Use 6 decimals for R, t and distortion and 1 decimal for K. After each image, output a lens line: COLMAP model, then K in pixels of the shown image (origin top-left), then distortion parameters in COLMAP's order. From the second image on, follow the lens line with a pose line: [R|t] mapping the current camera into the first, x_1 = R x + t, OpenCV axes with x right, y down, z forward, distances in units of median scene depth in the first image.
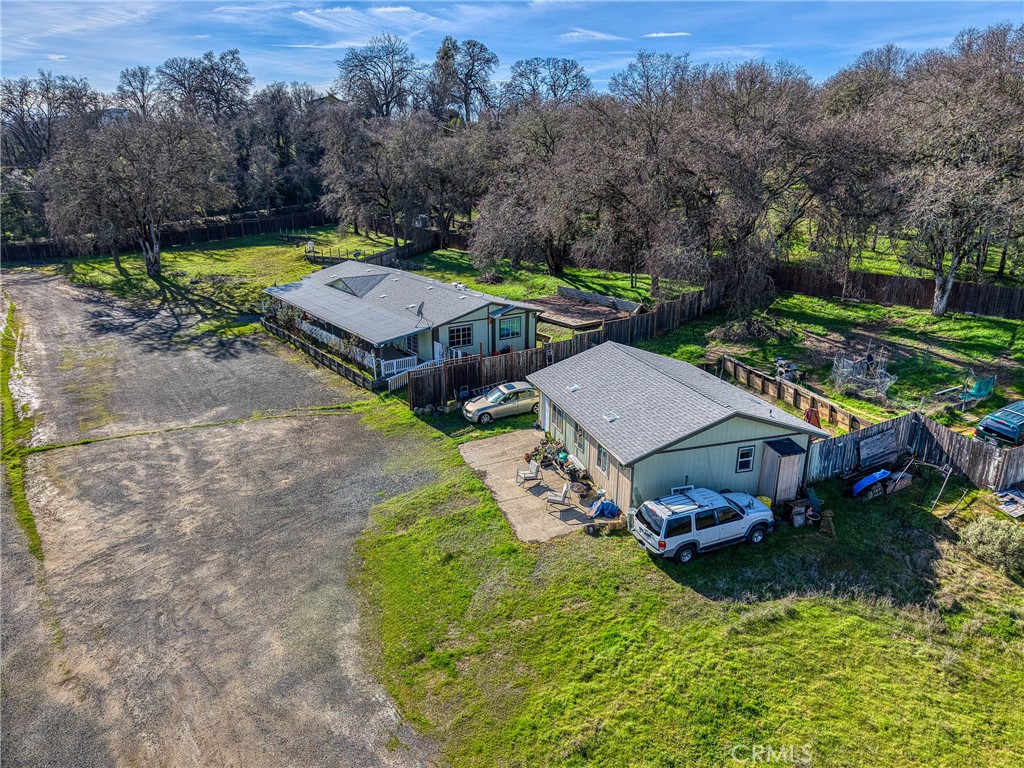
lens RADIAL K [[670.4, 0, 516.2], [0, 670.4, 385.2], [0, 0, 1]] dist [0.046850, -0.077603]
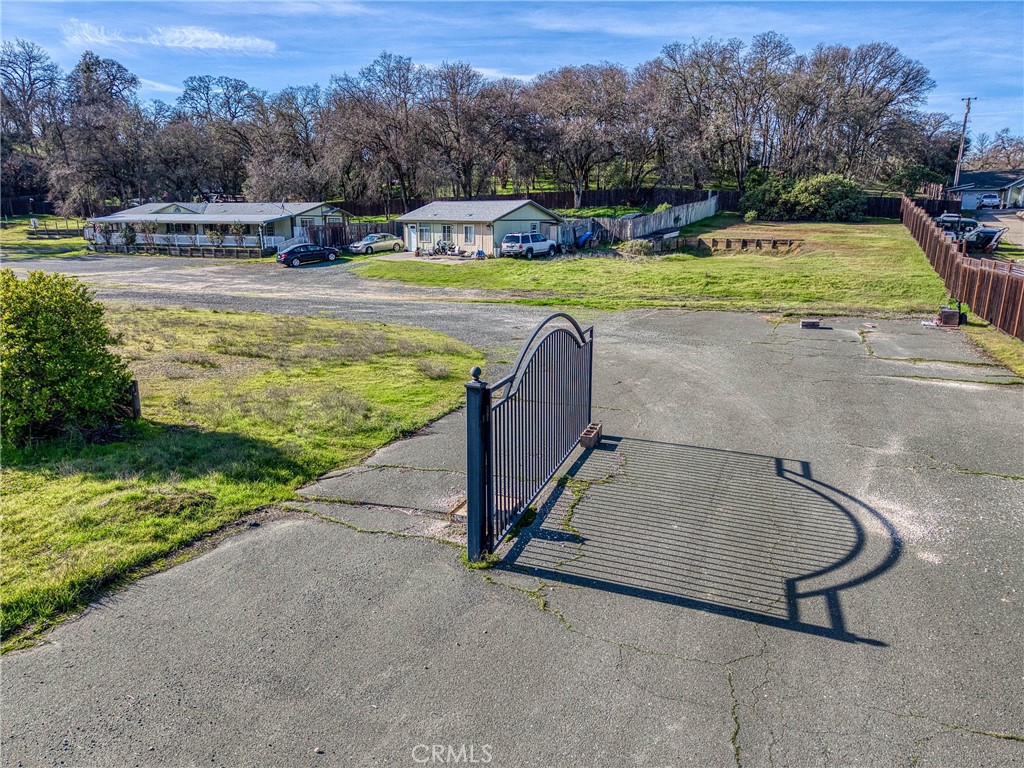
lens RADIAL K [[666.7, 0, 512.0], [0, 666.7, 384.0], [0, 0, 1]] dist [-0.005064, -0.002941]
pose [[0.853962, -0.121628, 0.505920, -0.590637], [0.159252, 0.986732, -0.031588, 0.472227], [-0.495366, 0.107544, 0.862002, -0.486233]]
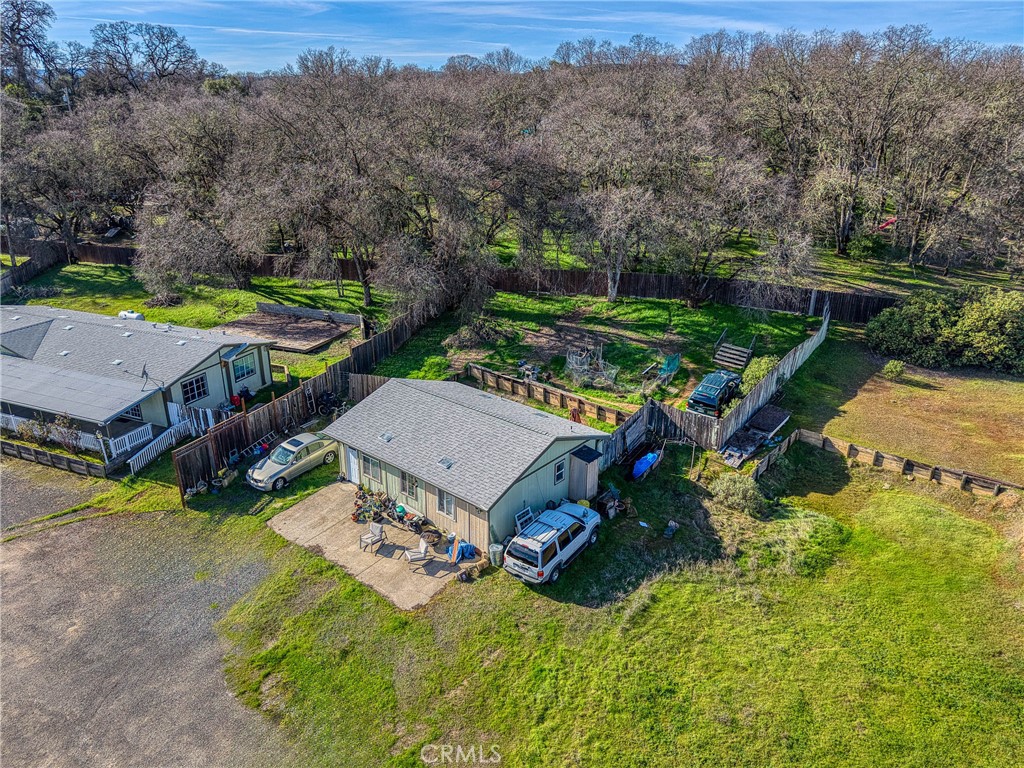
lens RADIAL K [[670.4, 0, 516.2], [0, 670.4, 385.2], [0, 0, 1]] dist [0.046850, -0.077603]
pose [[0.850165, -0.184391, 0.493173, -0.199421], [0.158104, 0.982849, 0.094925, -0.118861], [-0.502218, -0.002730, 0.864737, 0.025477]]
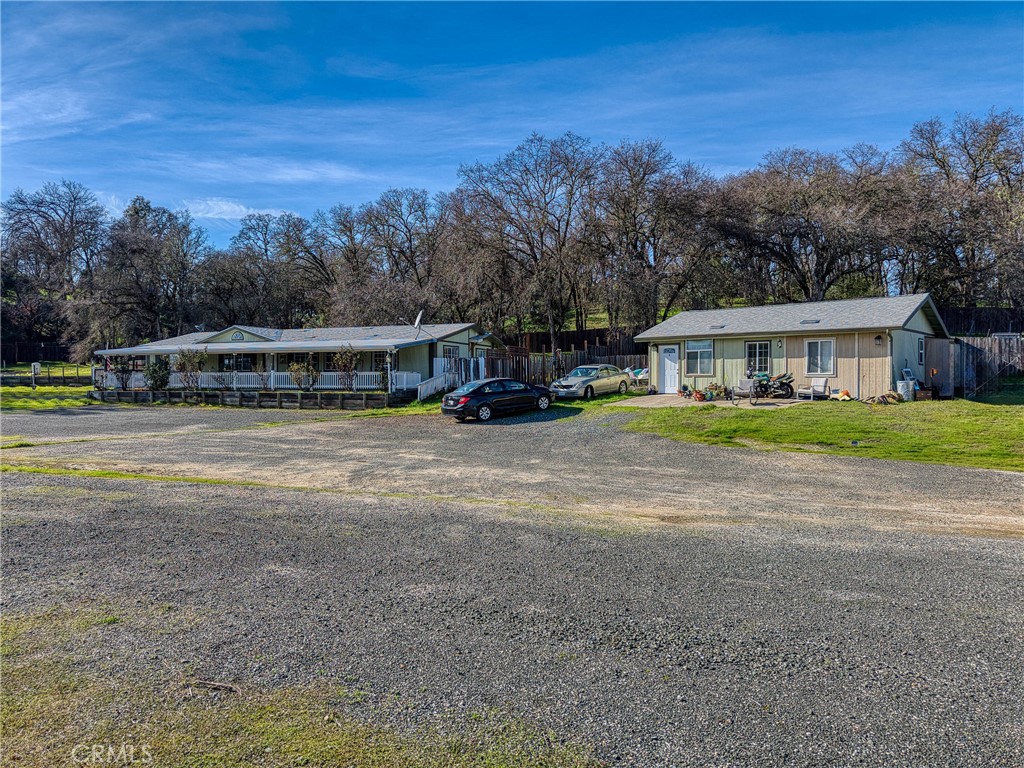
lens RADIAL K [[670.4, 0, 516.2], [0, 670.4, 385.2], [0, 0, 1]] dist [0.046850, -0.077603]
pose [[0.866985, -0.007679, 0.498275, -0.560019], [0.160043, 0.951204, -0.263813, 0.261710], [-0.471936, 0.308467, 0.825909, 0.331012]]
